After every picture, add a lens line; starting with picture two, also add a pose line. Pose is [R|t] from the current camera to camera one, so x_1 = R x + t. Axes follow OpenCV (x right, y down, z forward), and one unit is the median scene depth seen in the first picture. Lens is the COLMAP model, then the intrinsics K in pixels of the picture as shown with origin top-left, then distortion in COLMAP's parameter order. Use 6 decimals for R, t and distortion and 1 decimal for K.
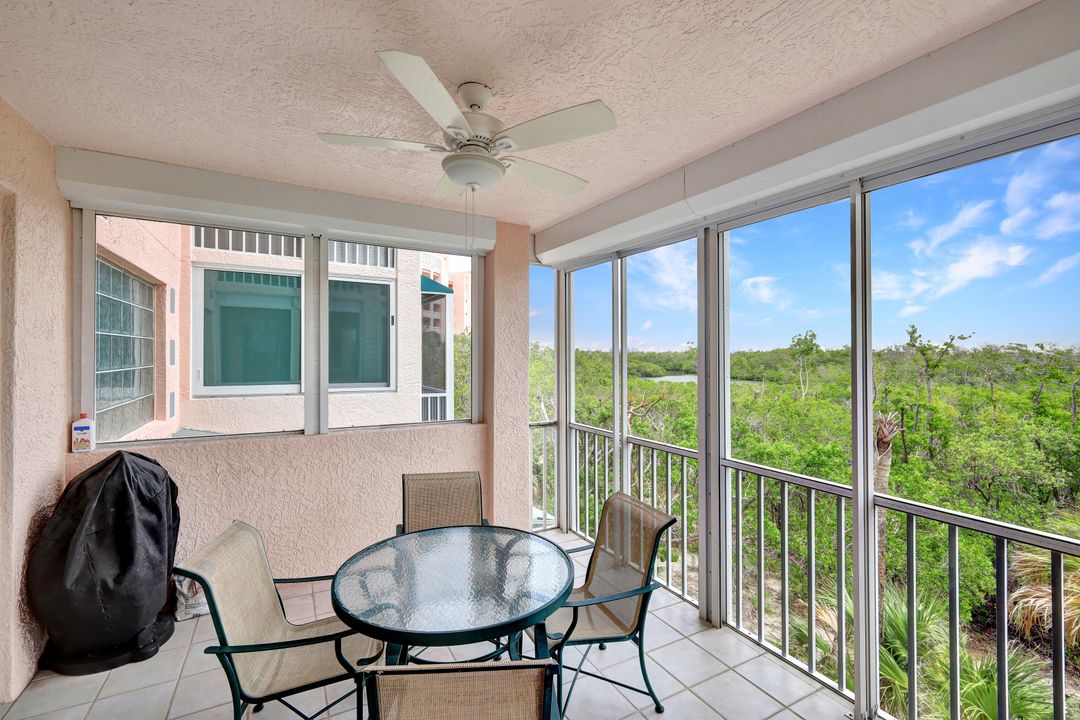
lens RADIAL K [[470.6, 0, 542.4], [0, 470.6, 354.2], [0, 0, 1]] dist [0.003722, 0.000661]
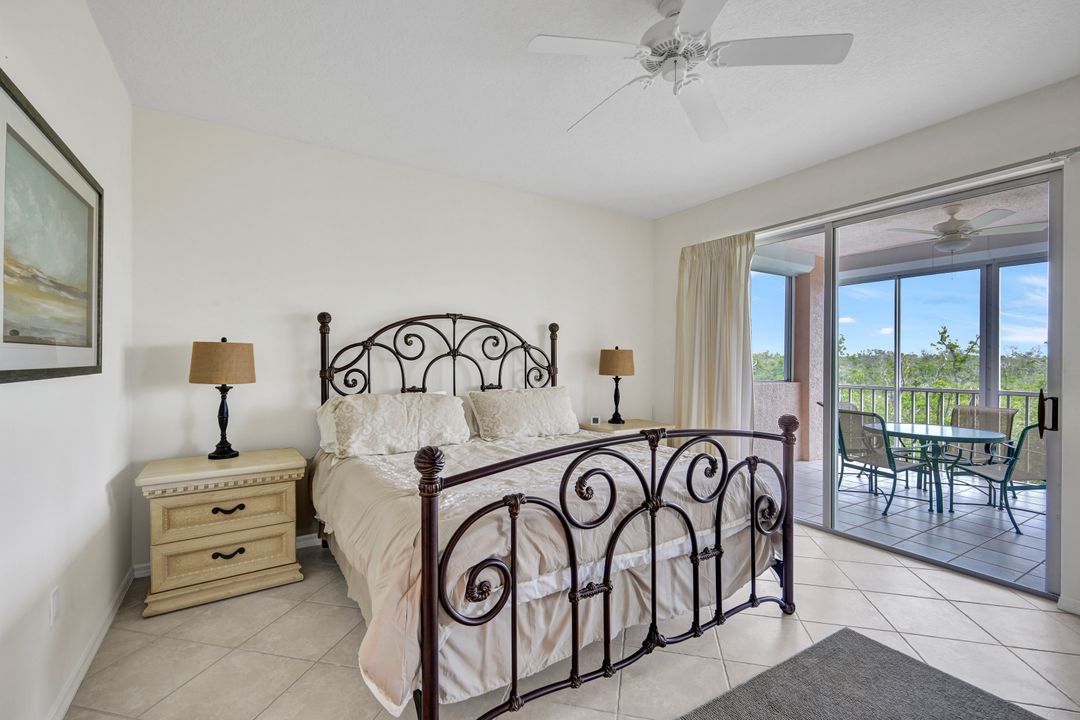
lens RADIAL K [[470.8, 0, 543.4], [0, 470.8, 359.1], [0, 0, 1]] dist [0.000149, 0.000204]
pose [[0.998927, -0.000436, 0.046309, -0.968672], [0.000394, 1.000000, 0.000917, 0.064369], [-0.046309, -0.000898, 0.998927, -0.495349]]
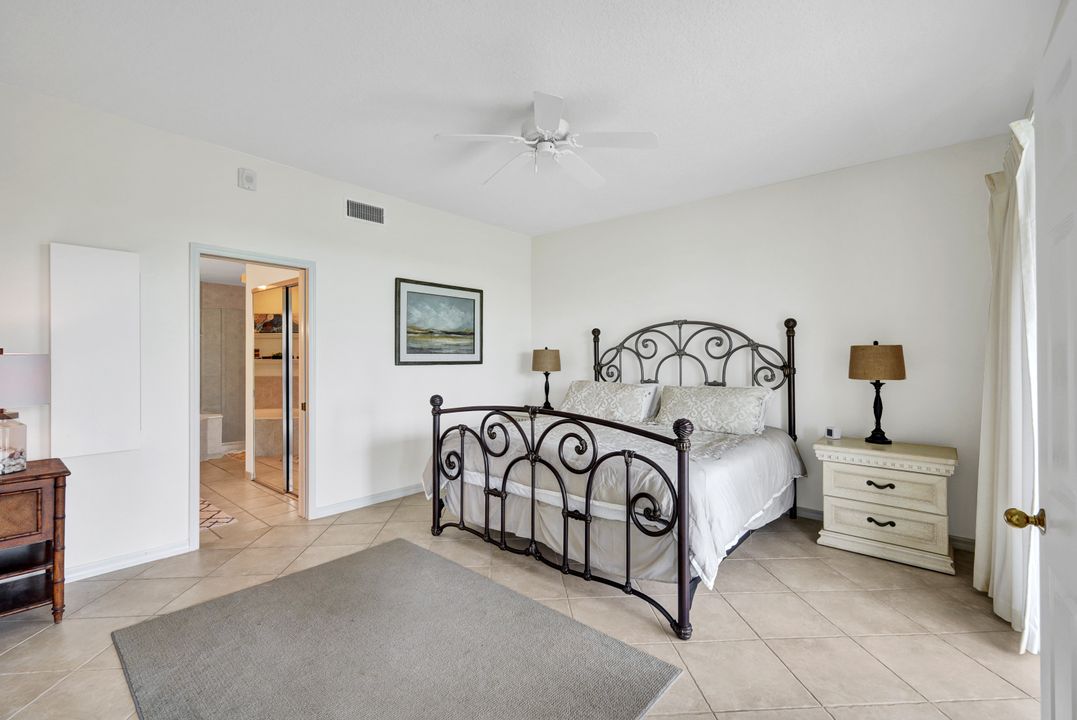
lens RADIAL K [[469.4, 0, 541.9], [0, 469.4, 359.1], [0, 0, 1]] dist [0.000149, 0.000204]
pose [[0.337802, -0.001875, -0.941215, -0.275185], [0.000669, 0.999998, -0.001752, 0.068395], [0.941217, -0.000038, 0.337802, -0.272363]]
